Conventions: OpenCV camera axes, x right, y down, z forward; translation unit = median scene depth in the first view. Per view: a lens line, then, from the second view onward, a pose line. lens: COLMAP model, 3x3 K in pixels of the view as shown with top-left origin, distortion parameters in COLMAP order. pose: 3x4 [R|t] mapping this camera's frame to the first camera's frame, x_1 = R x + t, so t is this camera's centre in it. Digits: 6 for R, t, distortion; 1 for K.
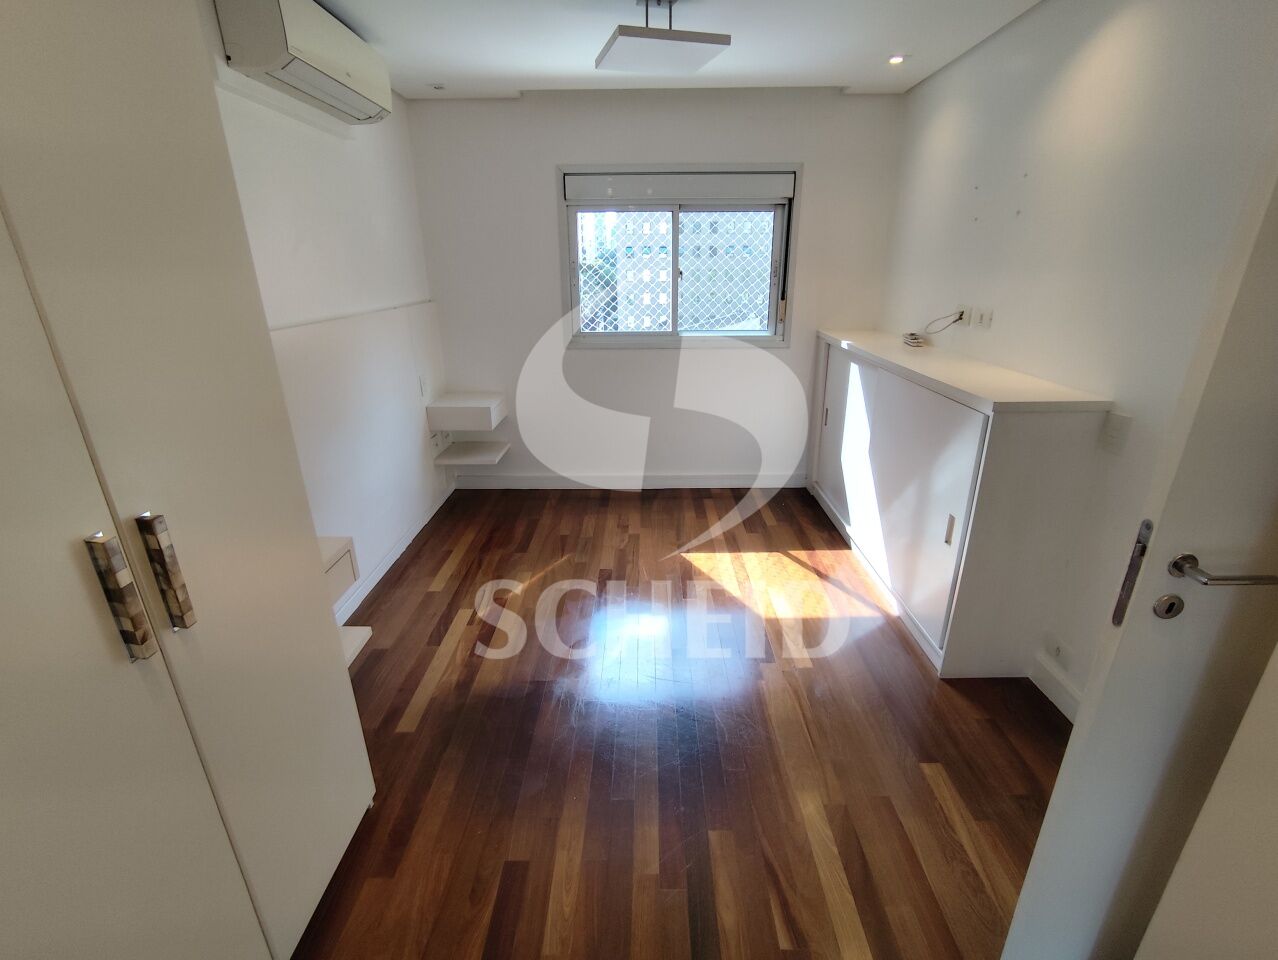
lens RADIAL K [[578.7, 0, 644.5], [0, 578.7, 471.7], [0, 0, 1]] dist [-0.002116, 0.002072]
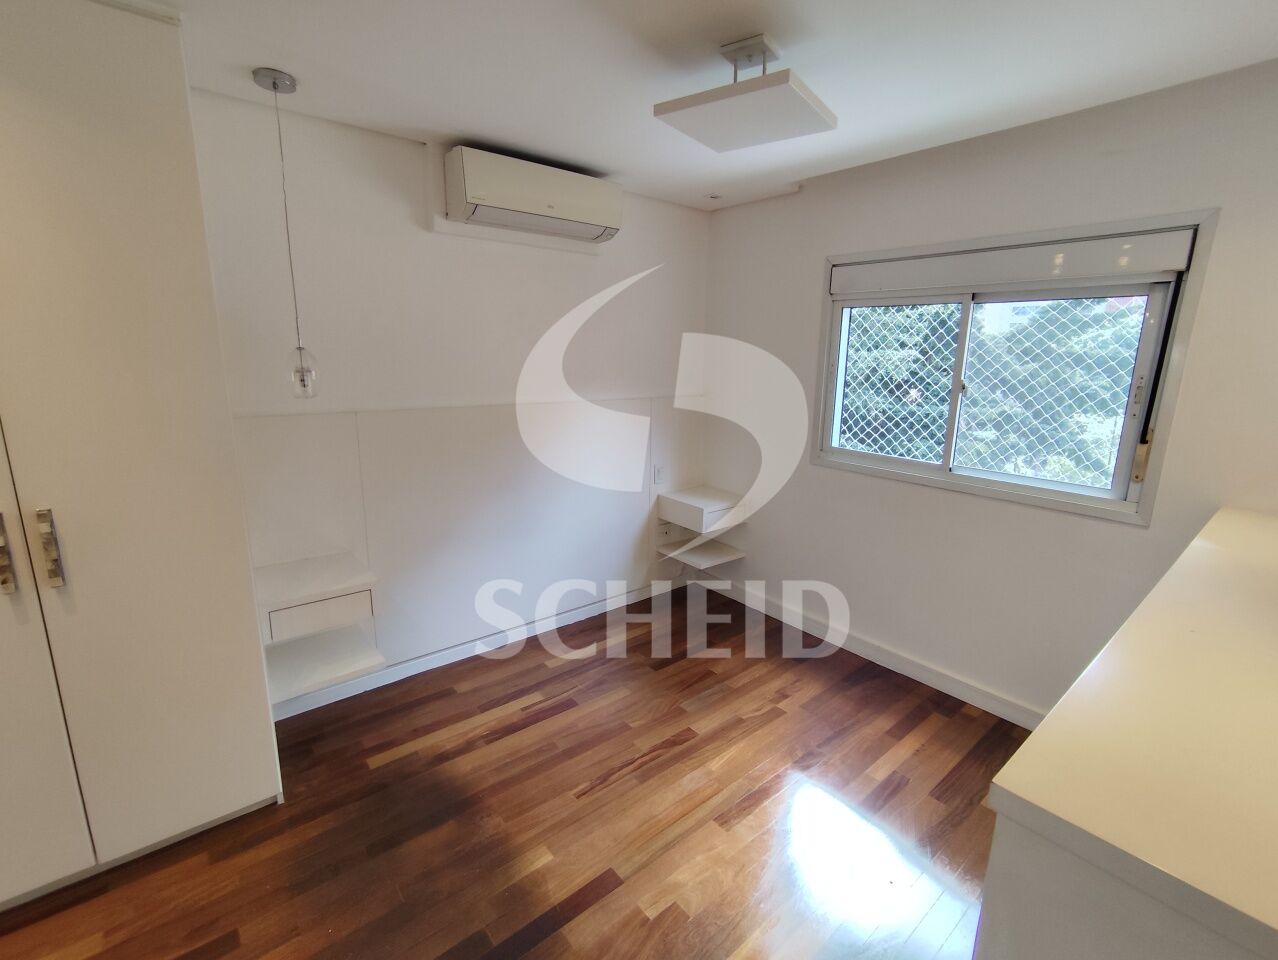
lens RADIAL K [[578.7, 0, 641.8], [0, 578.7, 491.8], [0, 0, 1]] dist [-0.002116, 0.002072]
pose [[0.647523, 0.199741, -0.735403, 0.364064], [-0.284933, 0.958501, 0.009452, -0.122031], [0.706772, 0.203420, 0.677565, 0.288675]]
